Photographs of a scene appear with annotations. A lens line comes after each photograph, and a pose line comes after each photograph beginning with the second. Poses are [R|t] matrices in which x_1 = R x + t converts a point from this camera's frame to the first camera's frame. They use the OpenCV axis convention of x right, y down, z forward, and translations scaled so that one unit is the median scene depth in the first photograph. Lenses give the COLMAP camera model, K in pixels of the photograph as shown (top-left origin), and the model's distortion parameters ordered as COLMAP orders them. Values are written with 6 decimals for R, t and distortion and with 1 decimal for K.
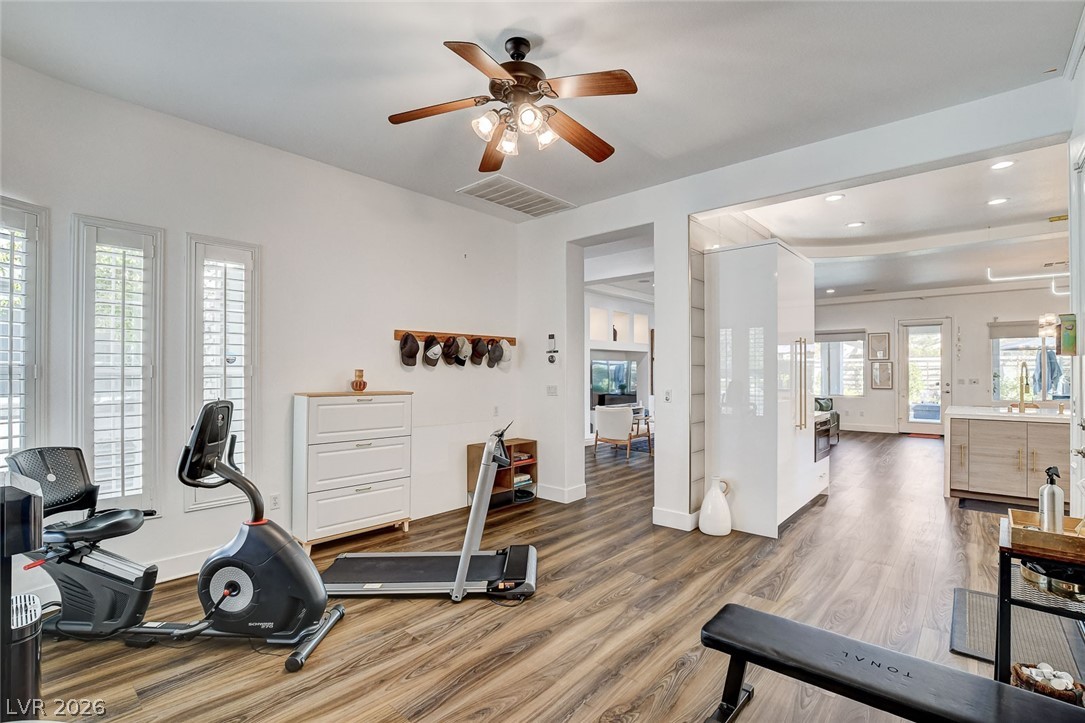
lens RADIAL K [[492.0, 0, 541.8], [0, 492.0, 369.0], [0, 0, 1]] dist [-0.025900, -0.000123]
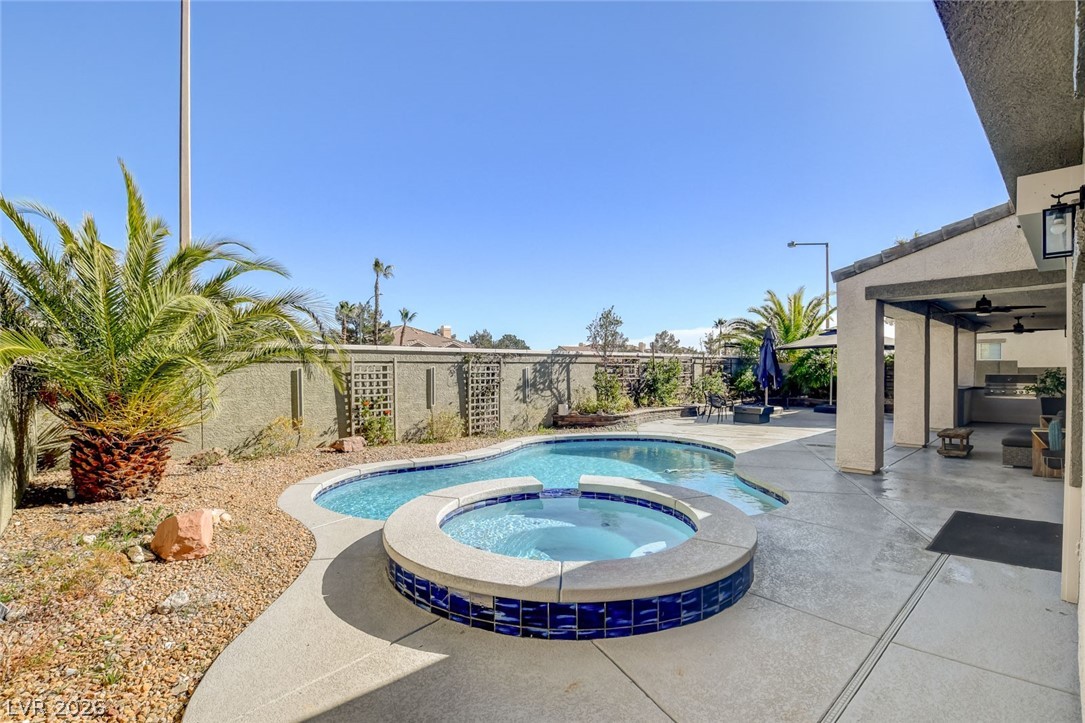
lens RADIAL K [[500.3, 0, 543.0], [0, 500.3, 379.3], [0, 0, 1]] dist [-0.027519, 0.000198]
pose [[0.096155, -0.018646, 0.995192, -0.195840], [0.000351, 0.999825, 0.018699, 0.011193], [-0.995366, -0.001449, 0.096144, 1.848842]]
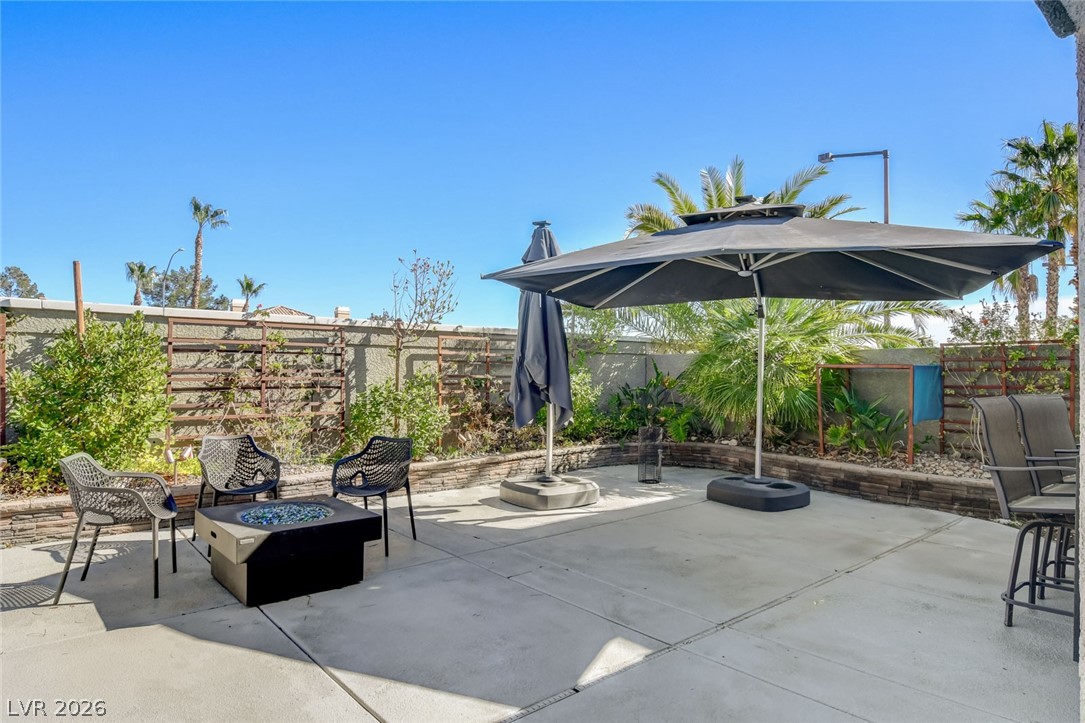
lens RADIAL K [[644.2, 0, 544.4], [0, 644.2, 365.4], [0, 0, 1]] dist [-0.009055, -0.000954]
pose [[0.124681, 0.016695, 0.992056, 0.773409], [-0.010353, 0.999826, -0.015525, 0.020867], [-0.992143, -0.008335, 0.124832, 1.228675]]
